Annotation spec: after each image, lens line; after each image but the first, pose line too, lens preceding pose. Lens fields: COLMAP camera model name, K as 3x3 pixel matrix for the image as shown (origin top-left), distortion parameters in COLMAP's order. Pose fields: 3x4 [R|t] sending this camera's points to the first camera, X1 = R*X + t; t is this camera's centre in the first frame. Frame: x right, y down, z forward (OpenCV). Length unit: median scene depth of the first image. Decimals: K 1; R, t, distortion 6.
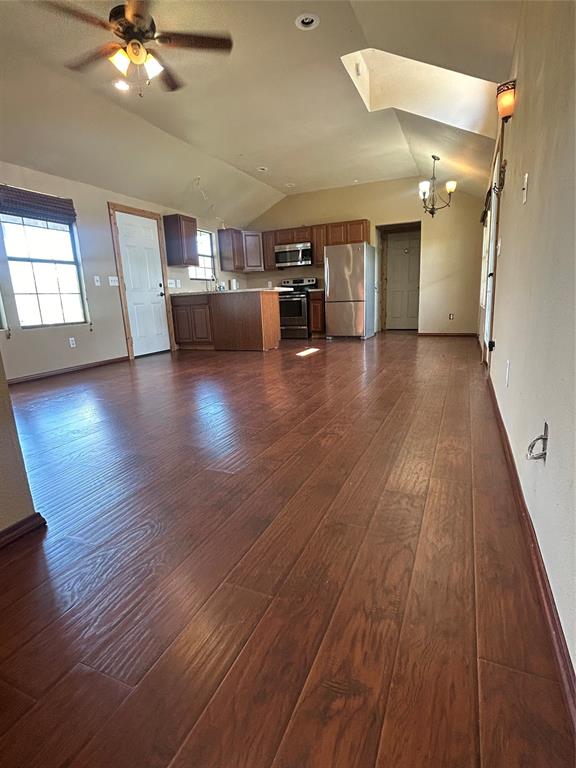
lens RADIAL K [[387.2, 0, 289.0], [0, 387.2, 381.6], [0, 0, 1]] dist [-0.000676, -0.000052]
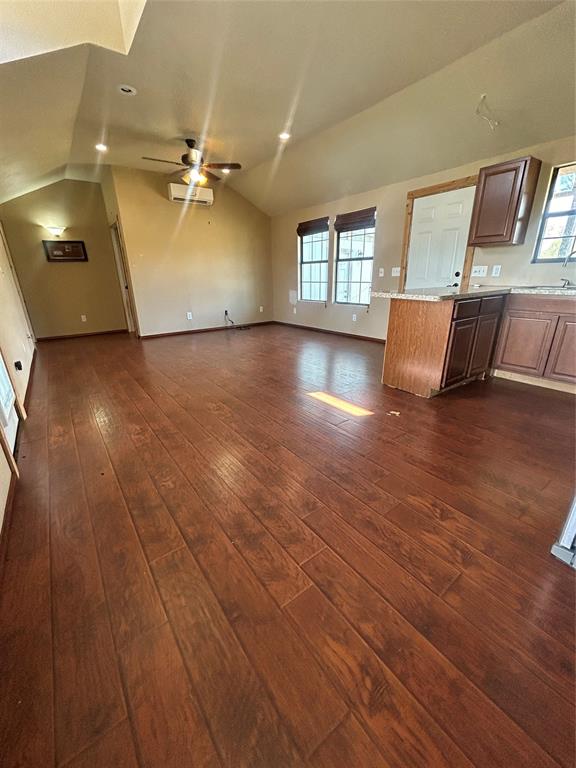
lens RADIAL K [[308.6, 0, 288.9], [0, 308.6, 386.7], [0, 0, 1]] dist [-0.000757, 0.000264]
pose [[-0.502106, 0.333177, -0.798049, 0.514185], [-0.153954, 0.873630, 0.461594, -0.335071], [0.850992, 0.354632, -0.387361, 1.205782]]
